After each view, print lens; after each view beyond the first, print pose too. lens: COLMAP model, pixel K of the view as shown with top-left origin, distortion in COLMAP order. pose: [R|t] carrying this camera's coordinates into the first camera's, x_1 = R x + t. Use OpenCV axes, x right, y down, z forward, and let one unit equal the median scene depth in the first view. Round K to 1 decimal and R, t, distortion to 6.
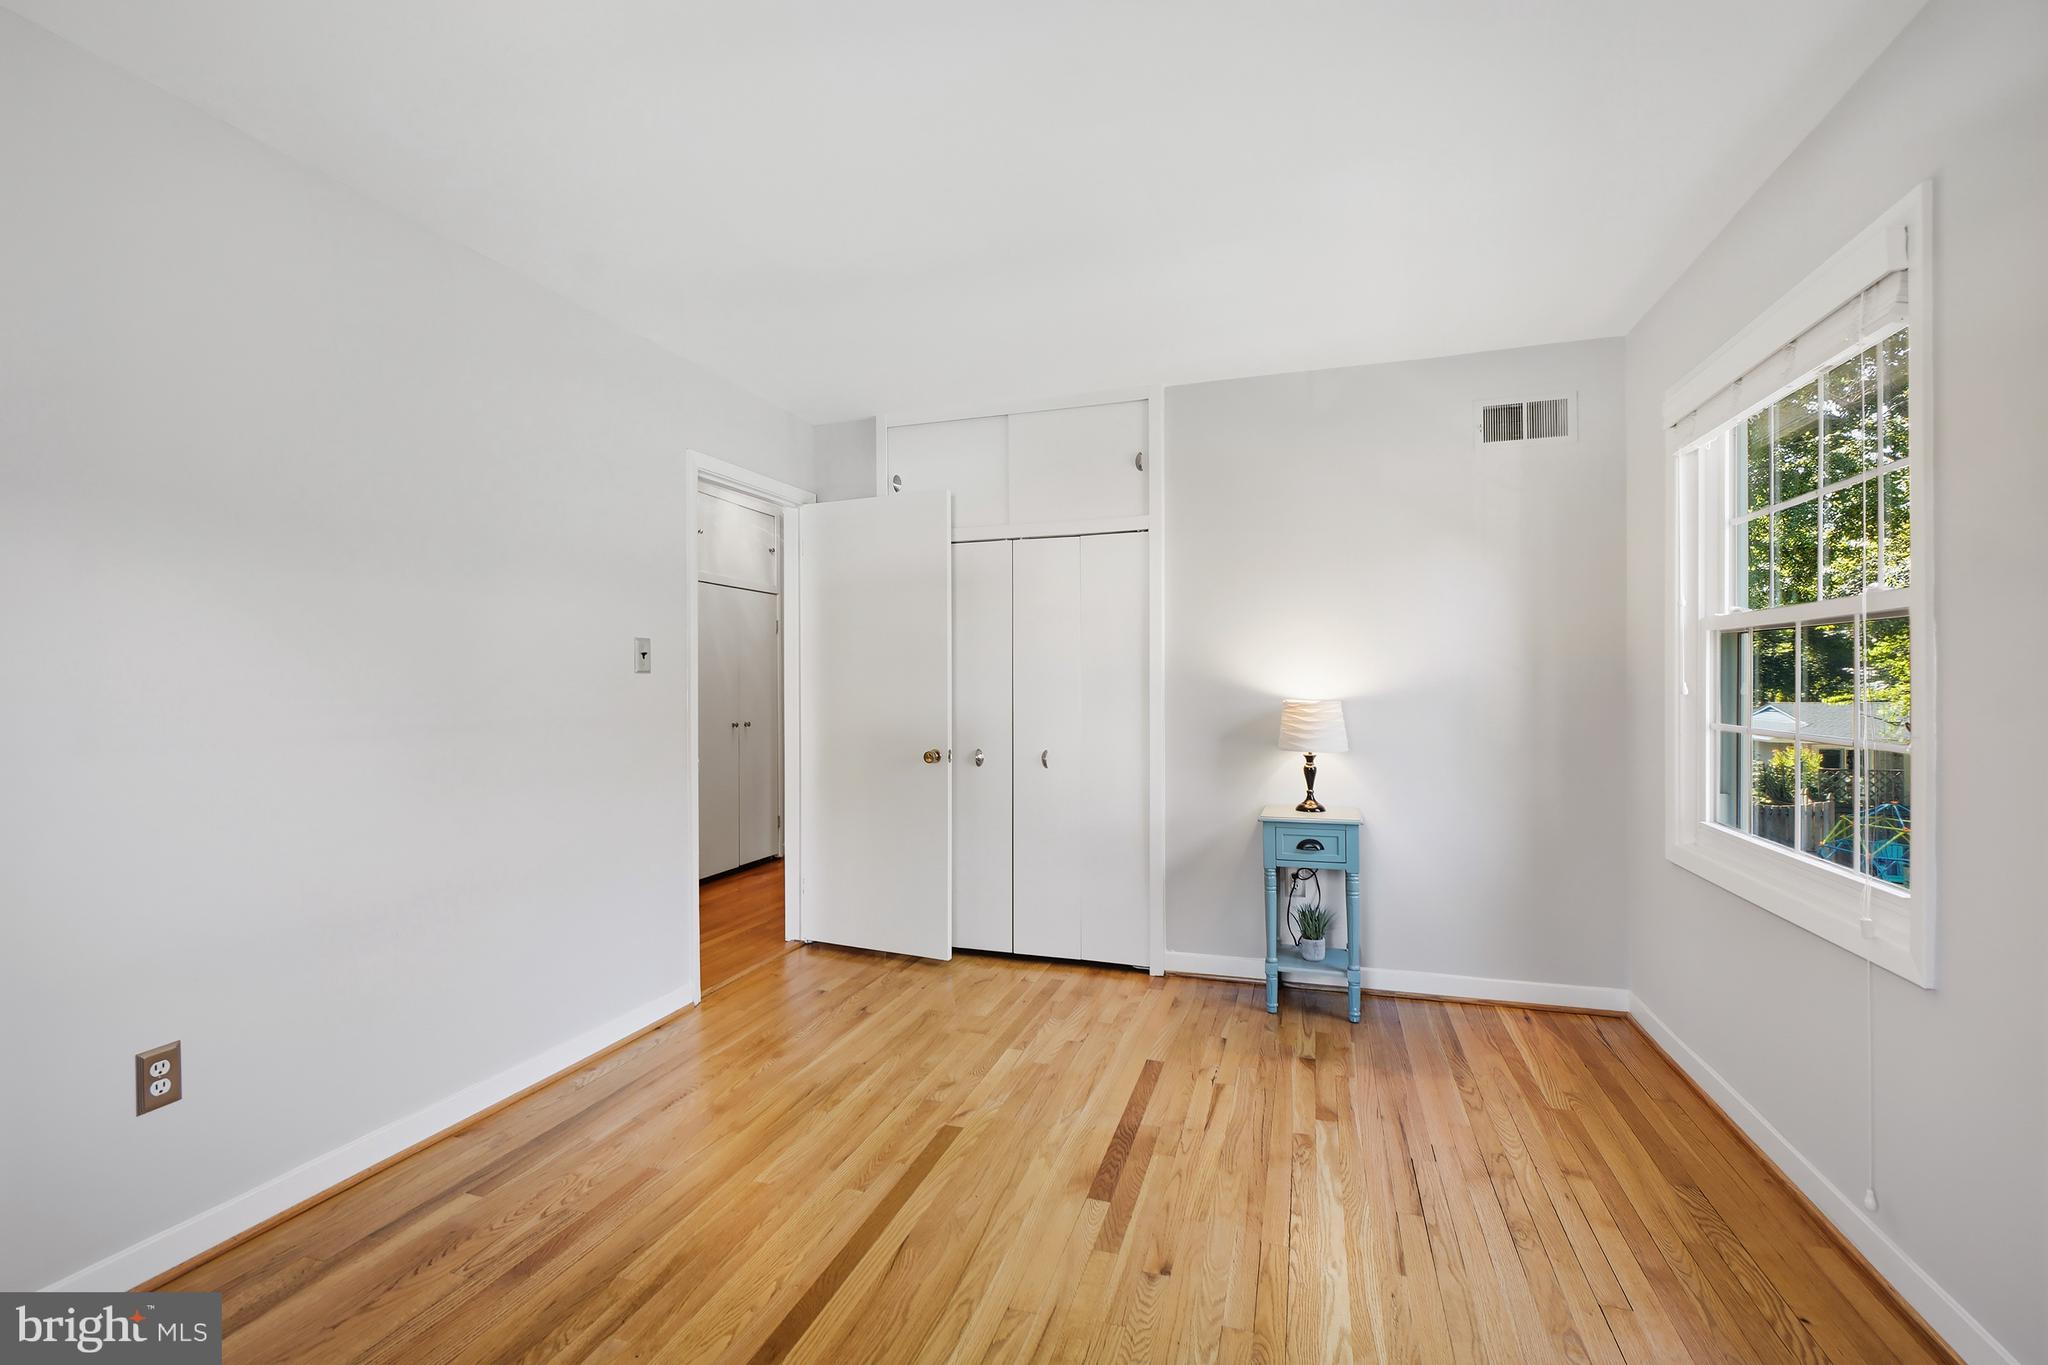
lens RADIAL K [[898.8, 0, 1016.1], [0, 898.8, 676.2], [0, 0, 1]] dist [-0.003764, -0.000129]
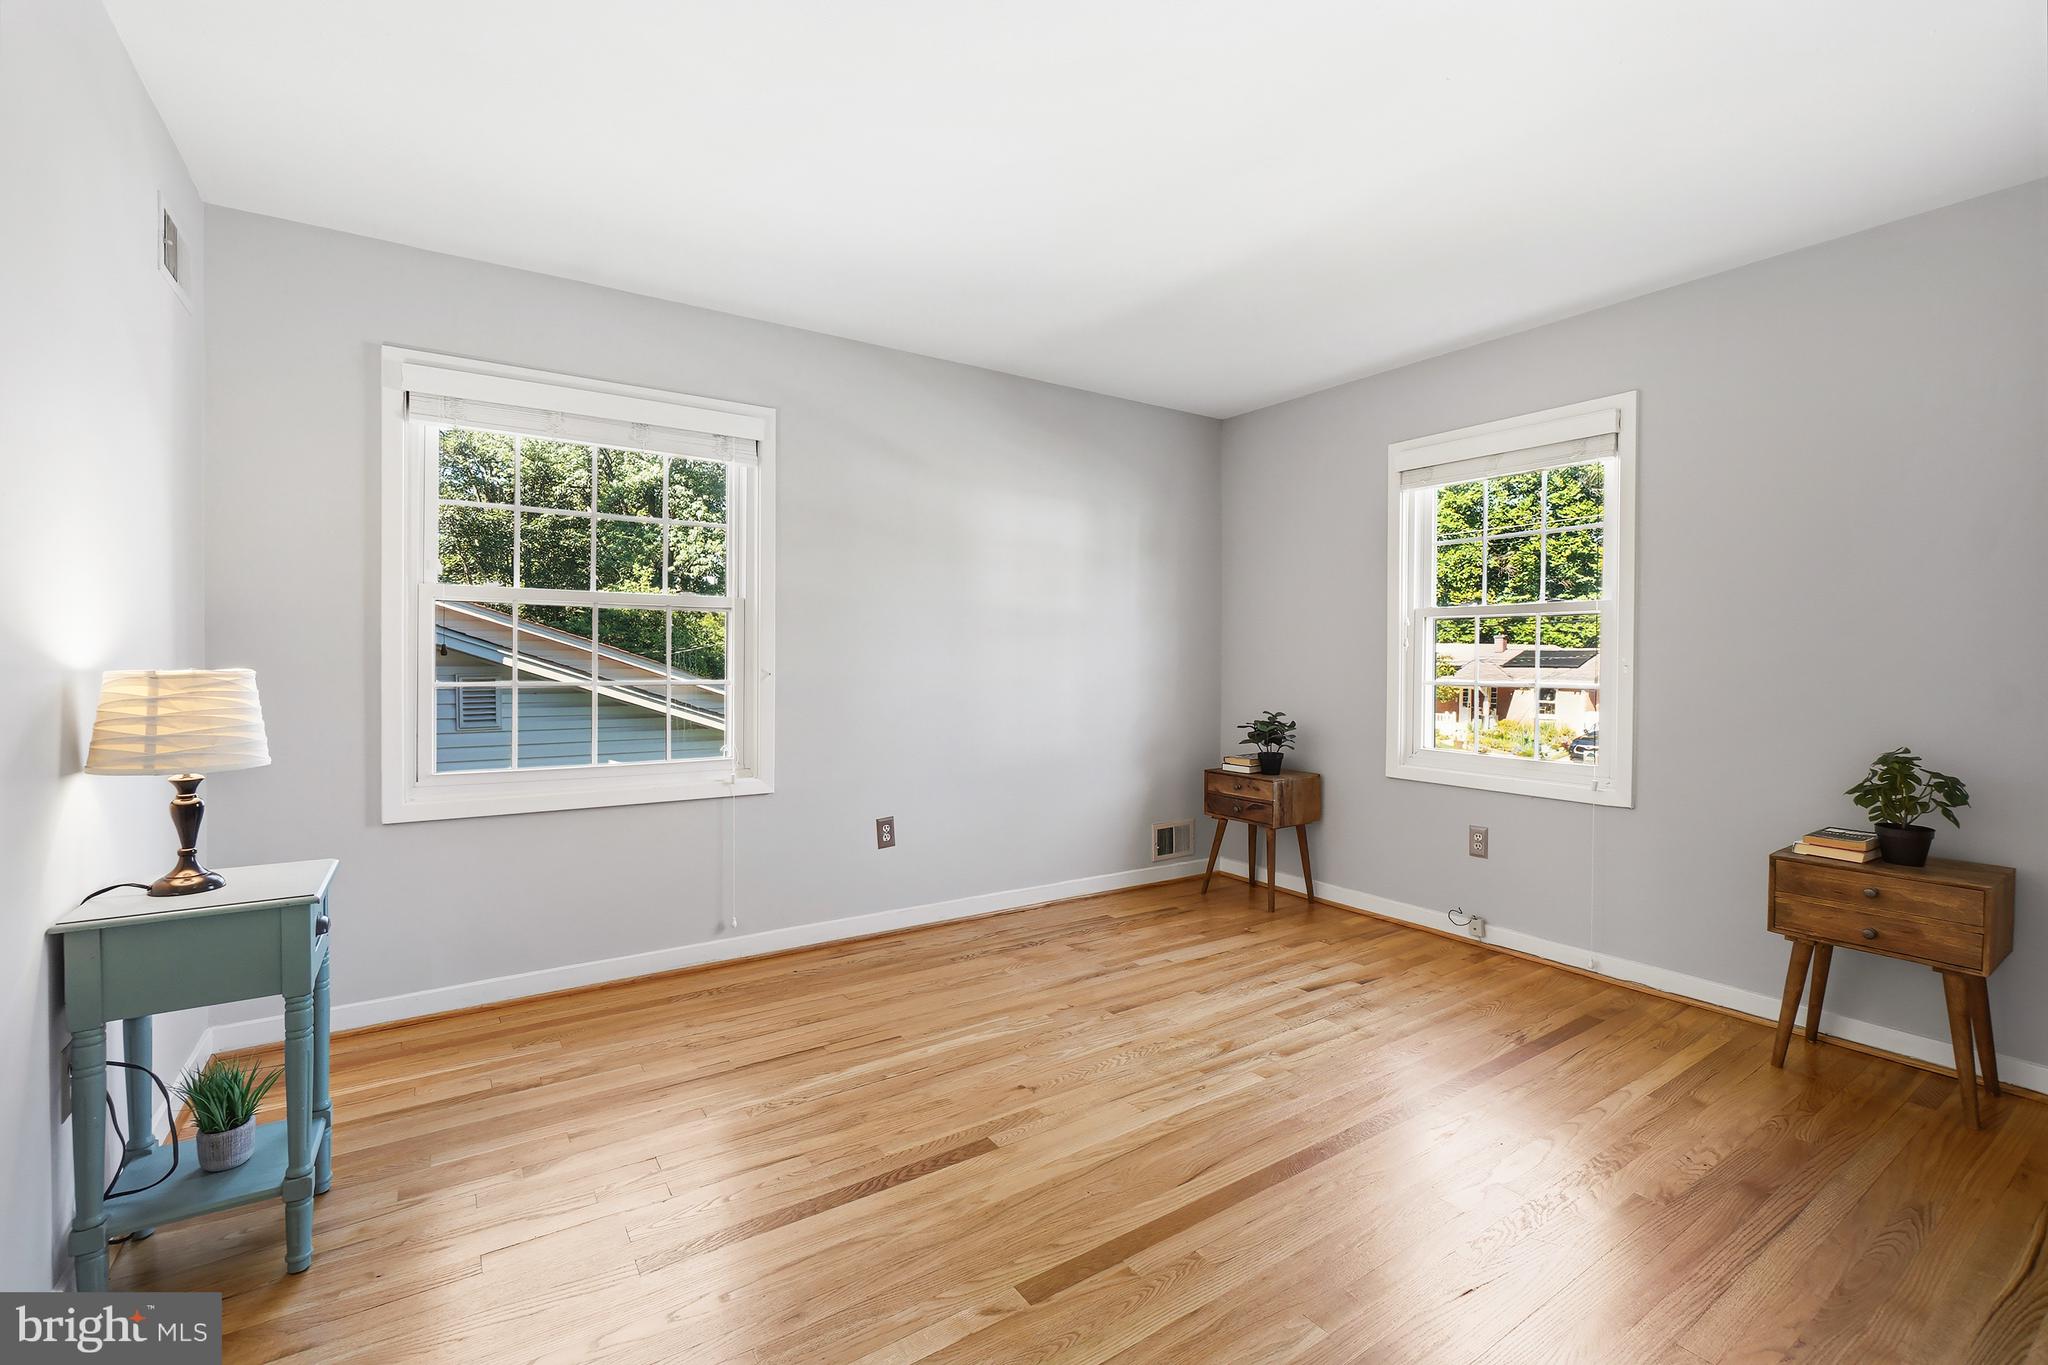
lens RADIAL K [[898.8, 0, 1019.9], [0, 898.8, 679.3], [0, 0, 1]] dist [-0.003764, -0.000129]
pose [[-0.795895, -0.015369, 0.605240, -0.471625], [-0.002085, 0.999741, 0.022645, 0.026162], [-0.605431, 0.016762, -0.795721, 1.544856]]
